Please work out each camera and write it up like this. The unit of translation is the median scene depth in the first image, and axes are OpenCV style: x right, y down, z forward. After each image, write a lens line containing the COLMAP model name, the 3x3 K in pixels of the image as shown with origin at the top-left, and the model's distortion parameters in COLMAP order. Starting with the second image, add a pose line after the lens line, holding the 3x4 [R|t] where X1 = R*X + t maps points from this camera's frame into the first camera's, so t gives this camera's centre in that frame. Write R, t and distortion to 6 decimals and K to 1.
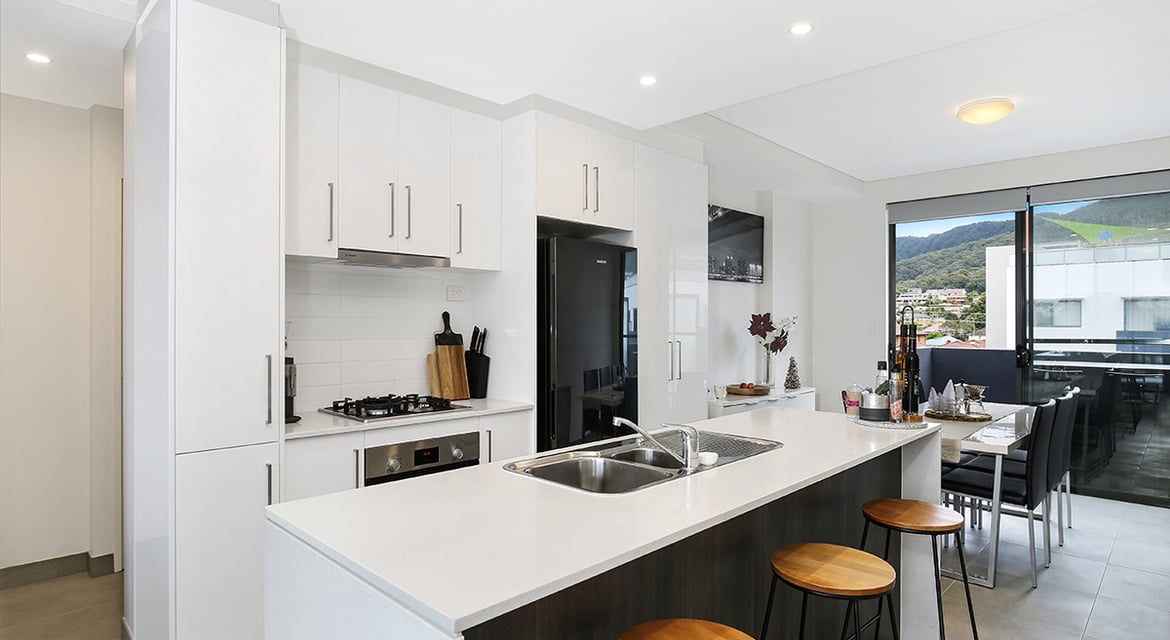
lens RADIAL K [[637.8, 0, 585.0], [0, 637.8, 320.0], [0, 0, 1]] dist [-0.006059, -0.001850]
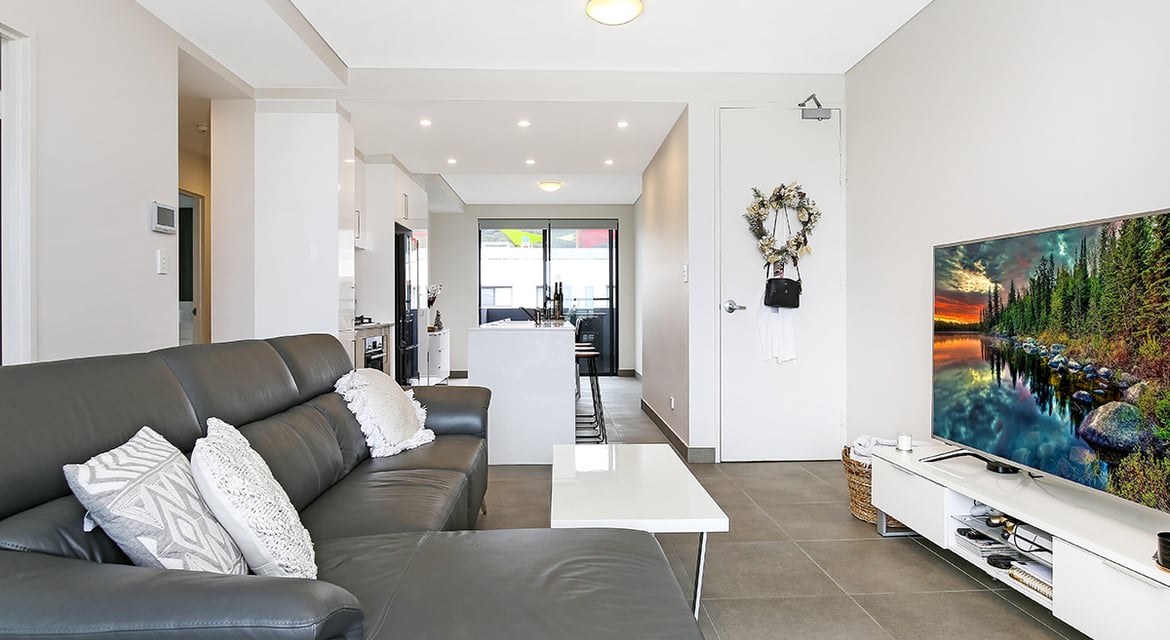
lens RADIAL K [[688.3, 0, 585.0], [0, 688.3, 320.0], [0, 0, 1]] dist [0.000103, -0.000007]
pose [[0.691010, -0.015569, 0.722678, -0.677704], [0.003994, 0.999835, 0.017721, 0.053516], [-0.722834, -0.009359, 0.690958, -0.472330]]
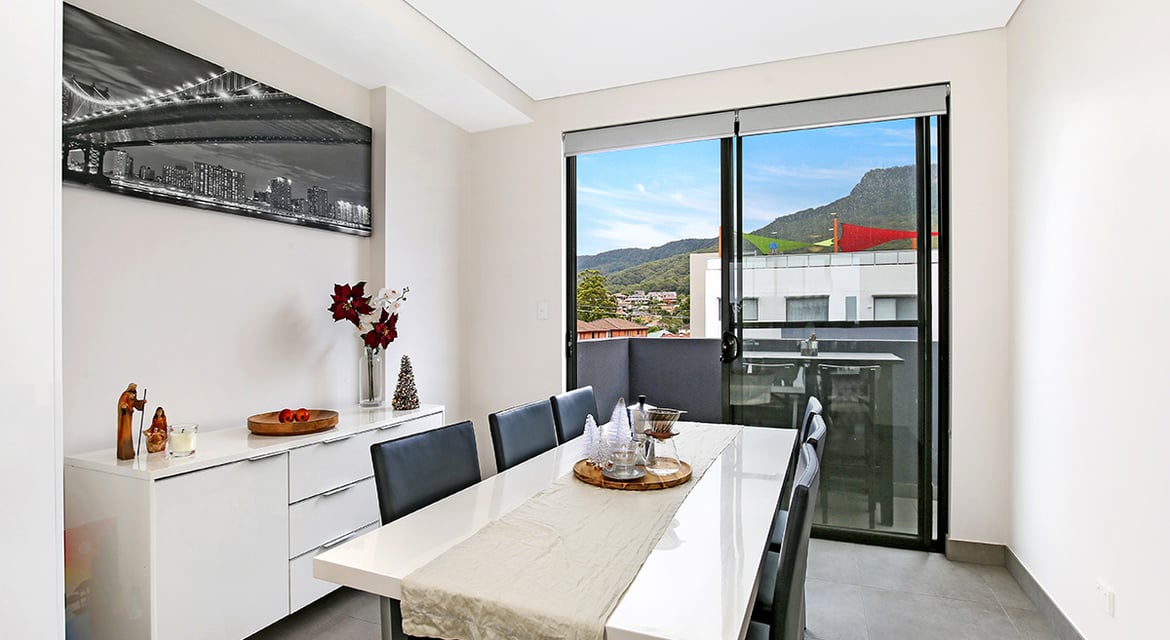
lens RADIAL K [[589.7, 0, 585.0], [0, 589.7, 320.0], [0, 0, 1]] dist [-0.002110, -0.000235]
pose [[0.926621, -0.004453, 0.375971, 0.272432], [0.002786, 0.999984, 0.004976, 0.021417], [-0.375987, -0.003564, 0.926618, 0.422660]]
